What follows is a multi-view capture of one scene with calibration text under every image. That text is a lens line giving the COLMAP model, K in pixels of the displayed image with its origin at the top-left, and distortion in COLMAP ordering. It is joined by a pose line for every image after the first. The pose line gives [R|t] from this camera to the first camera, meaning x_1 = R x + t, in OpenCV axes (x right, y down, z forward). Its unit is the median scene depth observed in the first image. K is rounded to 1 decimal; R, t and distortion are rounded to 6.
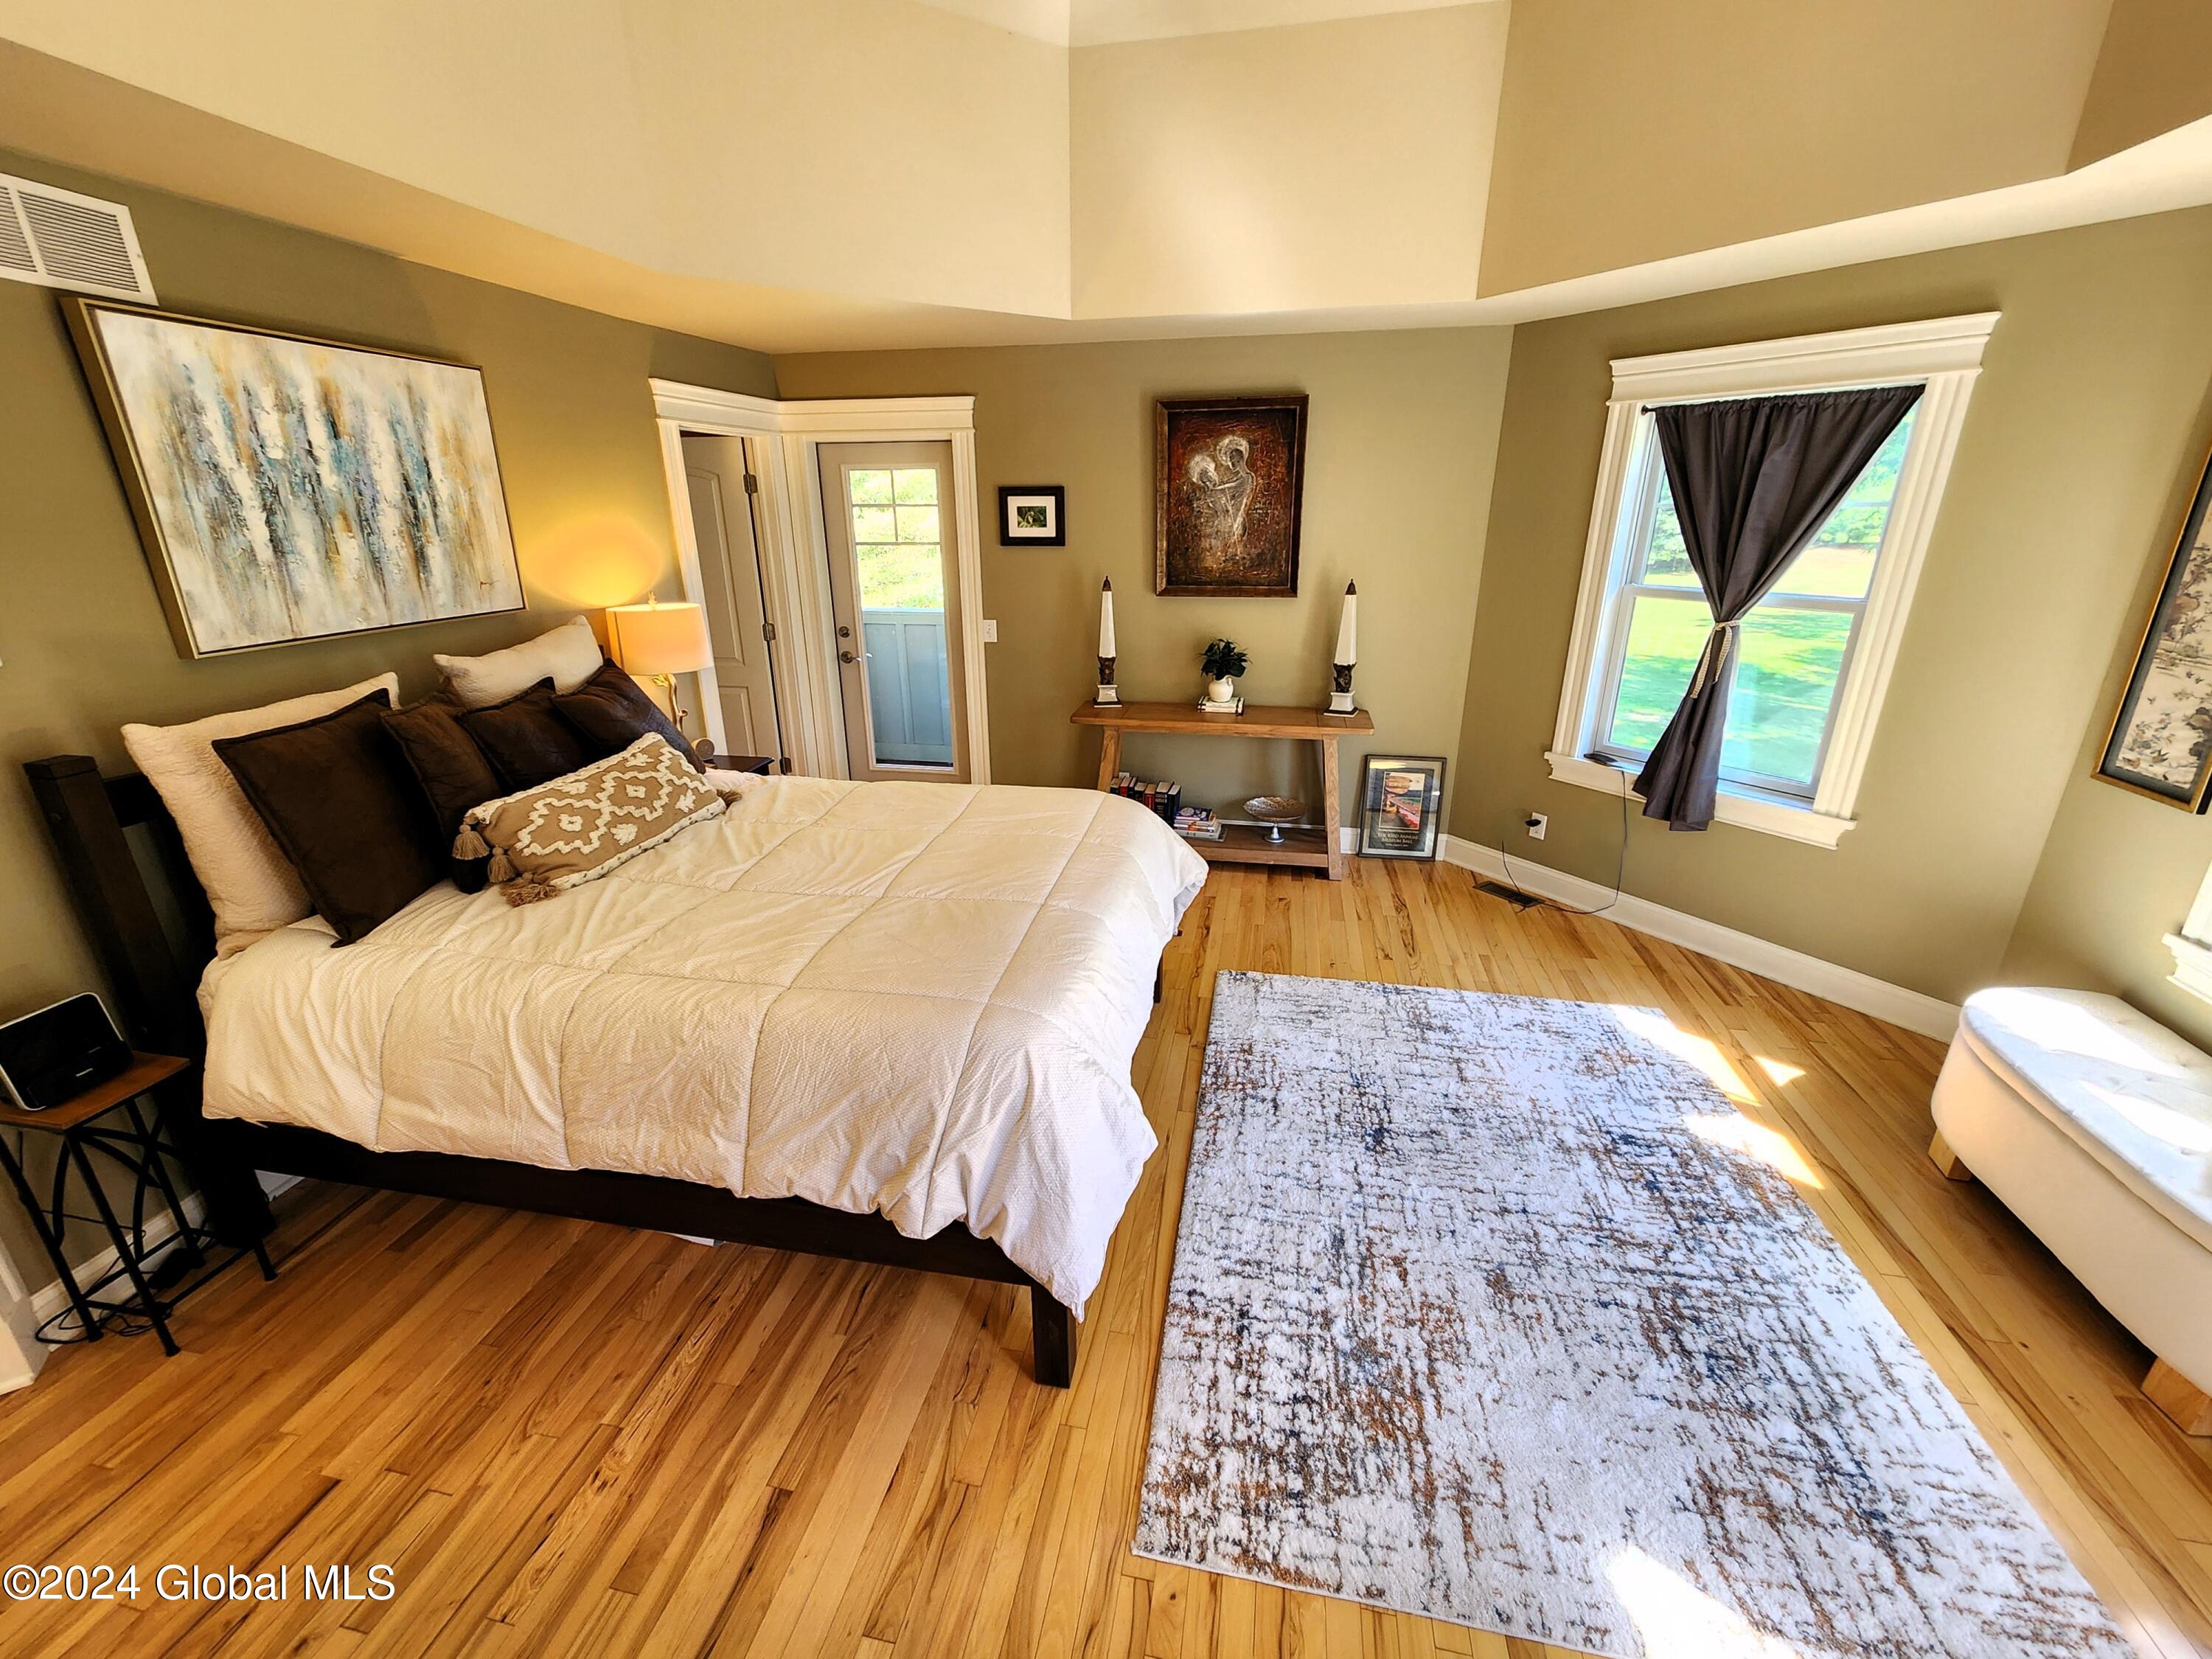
lens RADIAL K [[883.1, 0, 1106.0], [0, 883.1, 829.5], [0, 0, 1]] dist [0.001100, 0.000217]
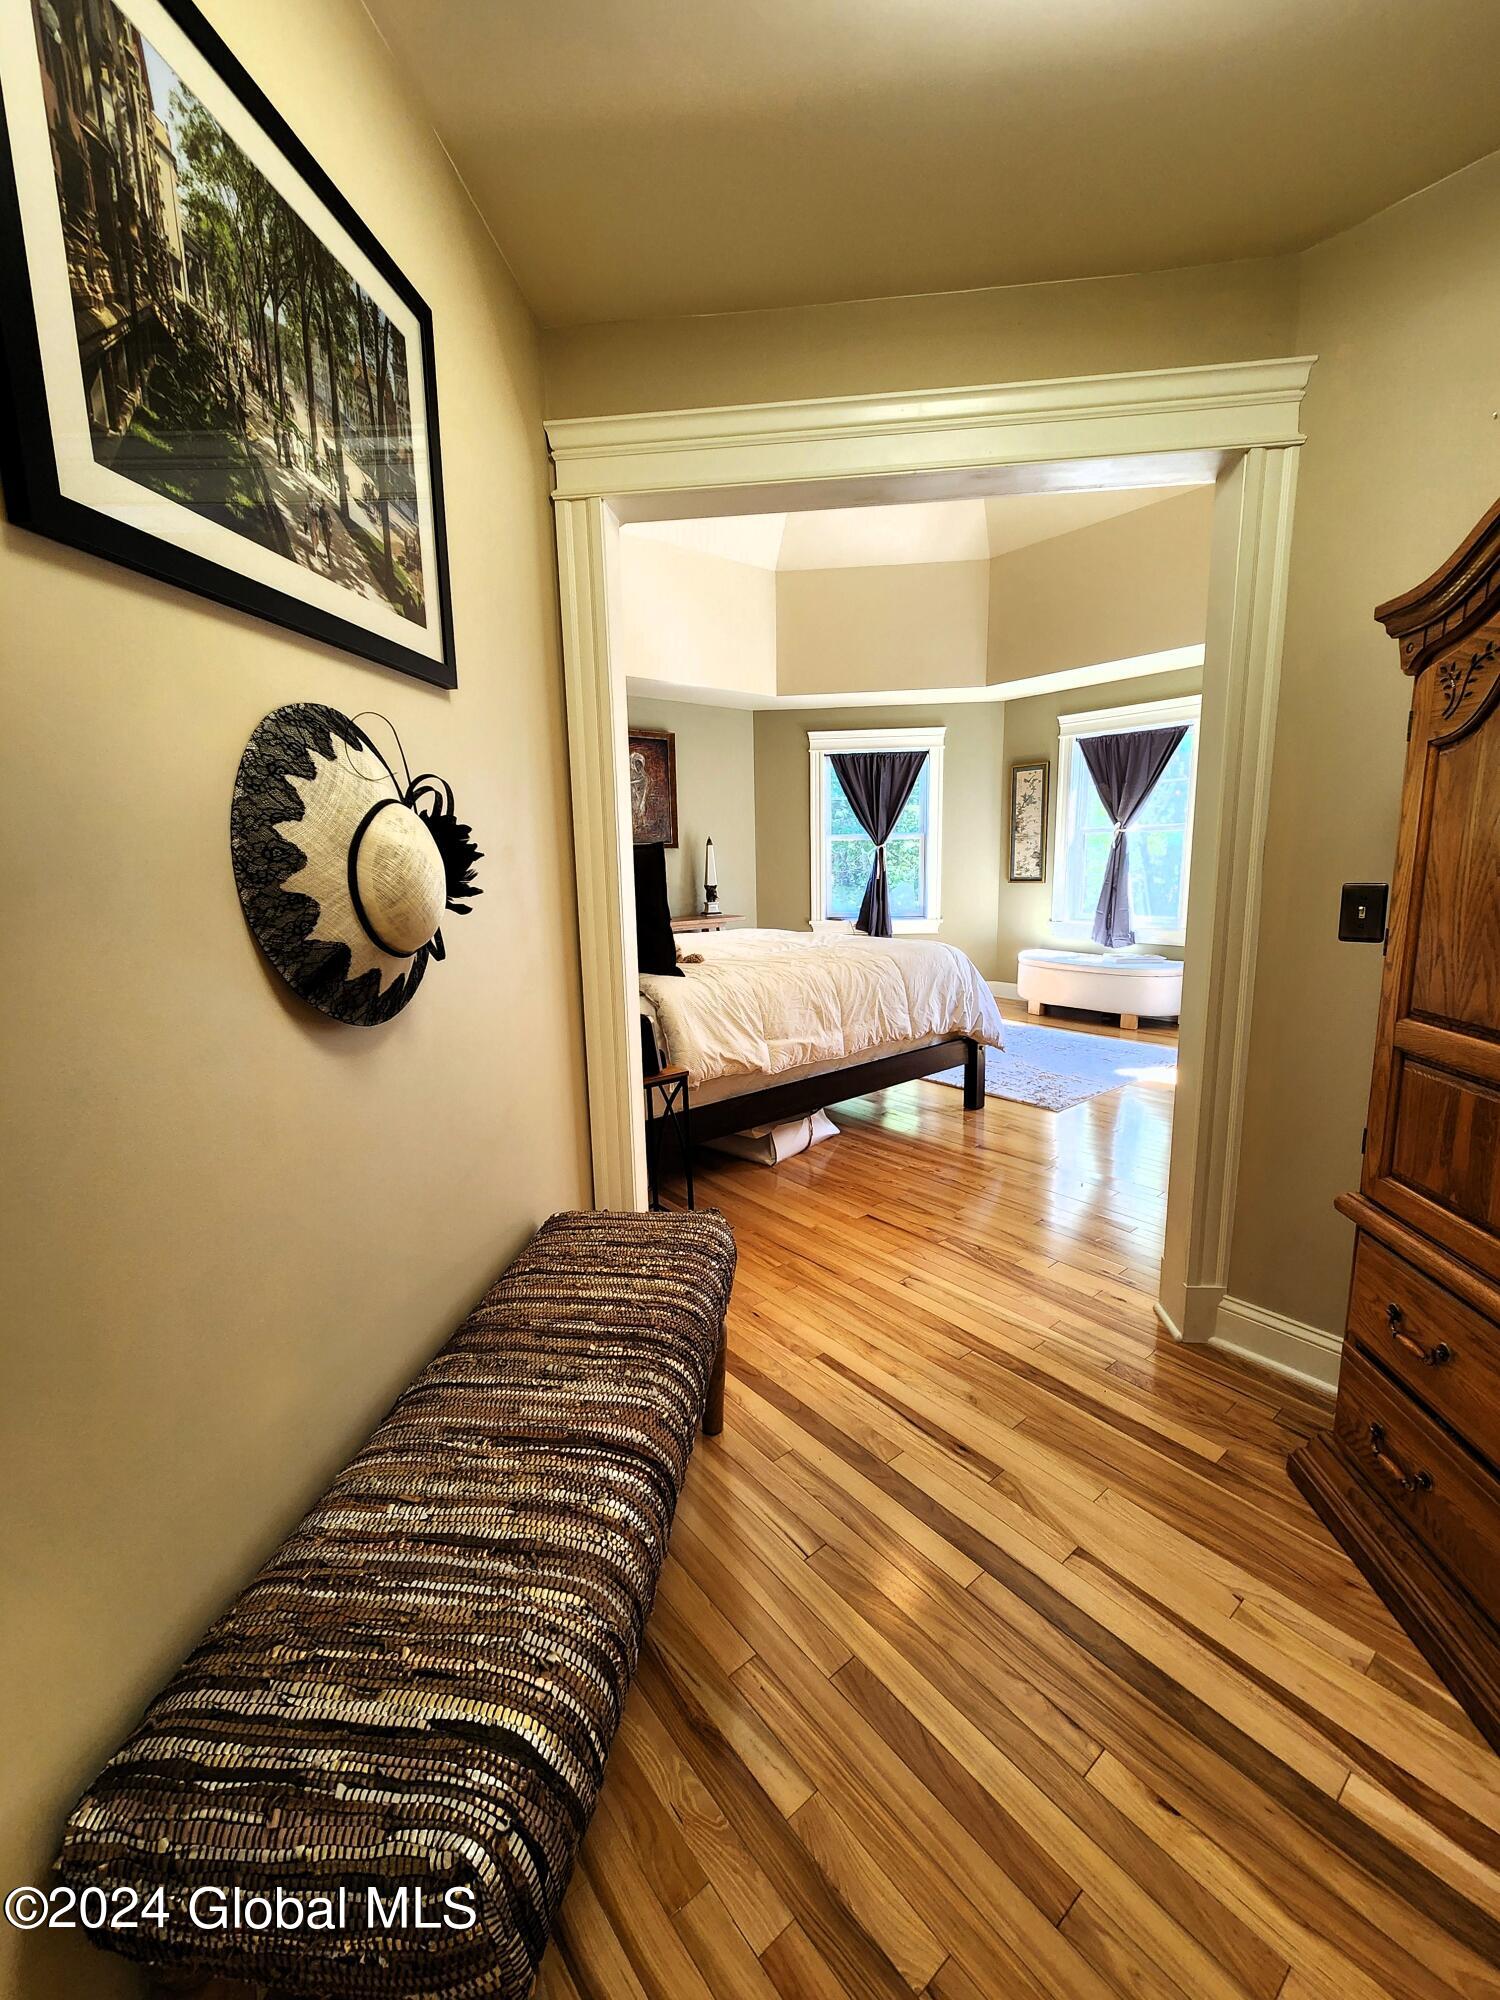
lens RADIAL K [[814.7, 0, 750.0], [0, 814.7, 1000.0], [0, 0, 1]] dist [-0.000099, -0.000011]
pose [[0.636860, -0.140329, 0.758101, -1.220566], [0.281254, 0.957820, -0.058976, 0.185552], [-0.717848, 0.250778, 0.649465, -0.020223]]
